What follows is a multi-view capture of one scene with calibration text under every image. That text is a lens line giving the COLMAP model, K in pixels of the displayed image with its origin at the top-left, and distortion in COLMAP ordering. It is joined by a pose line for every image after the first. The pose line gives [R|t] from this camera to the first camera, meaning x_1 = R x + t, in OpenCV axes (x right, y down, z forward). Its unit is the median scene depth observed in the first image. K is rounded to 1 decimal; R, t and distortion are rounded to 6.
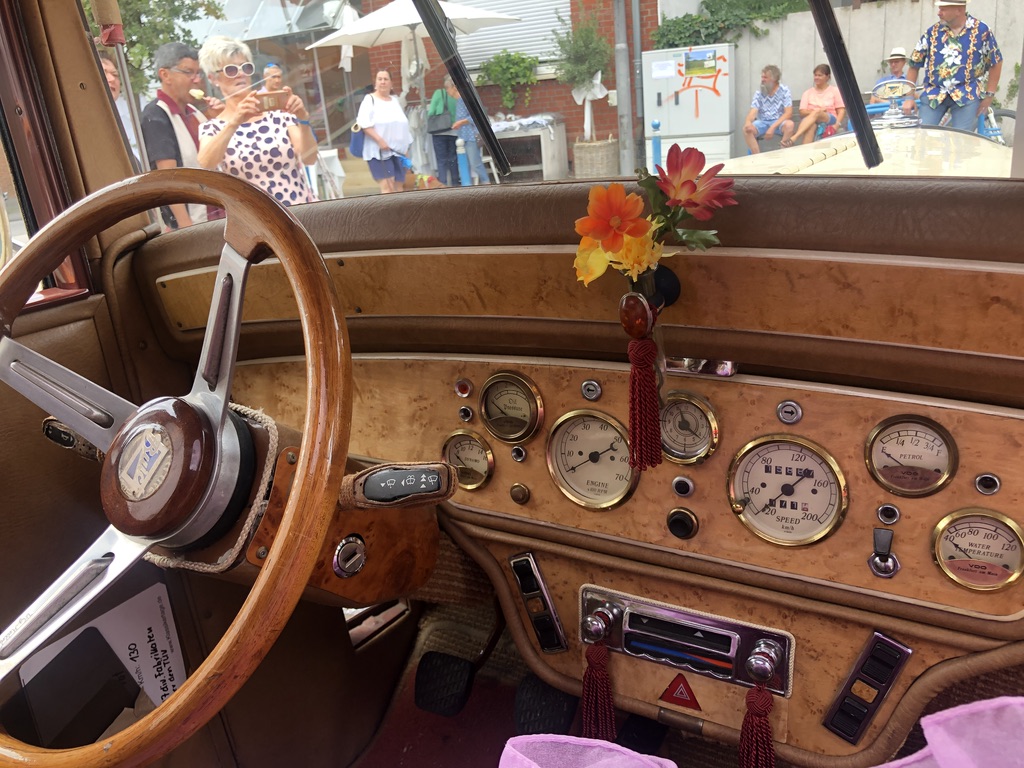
lens RADIAL K [[851.1, 0, 512.8], [0, 851.1, 390.2], [0, 0, 1]] dist [0.007979, -0.006844]
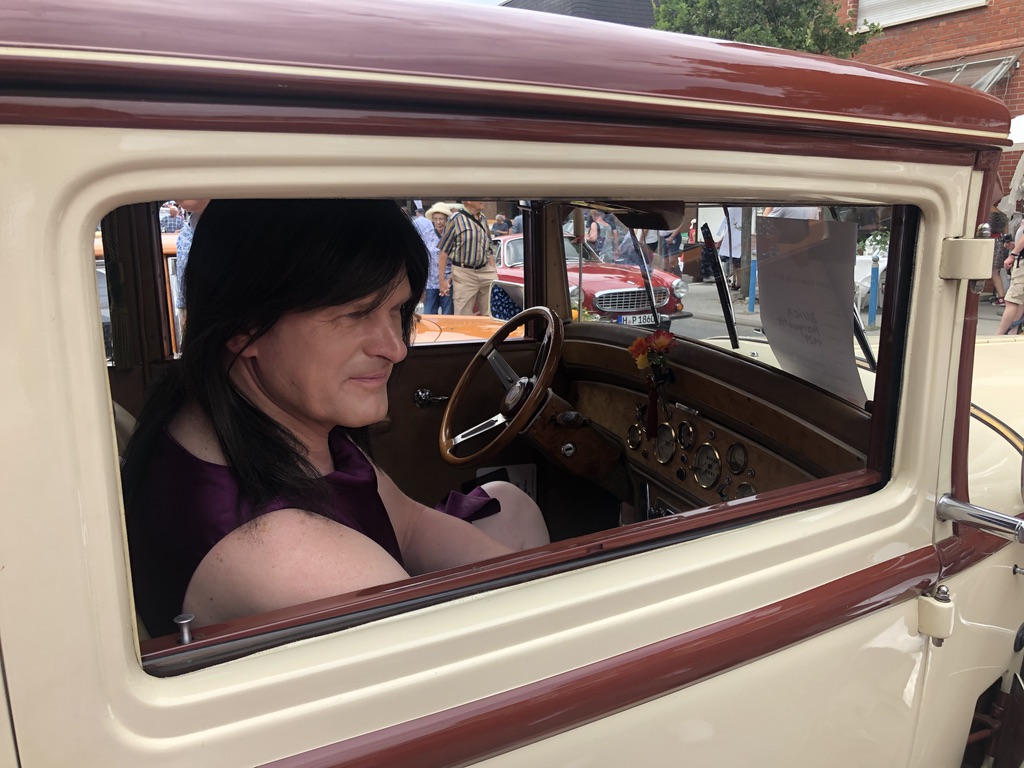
lens RADIAL K [[851.1, 0, 512.8], [0, 851.1, 390.2], [0, 0, 1]] dist [0.007979, -0.006844]
pose [[0.761631, 0.221734, -0.608894, 1.706746], [-0.275479, 0.961292, 0.005482, 0.057016], [0.586540, 0.163562, 0.793233, -1.735702]]
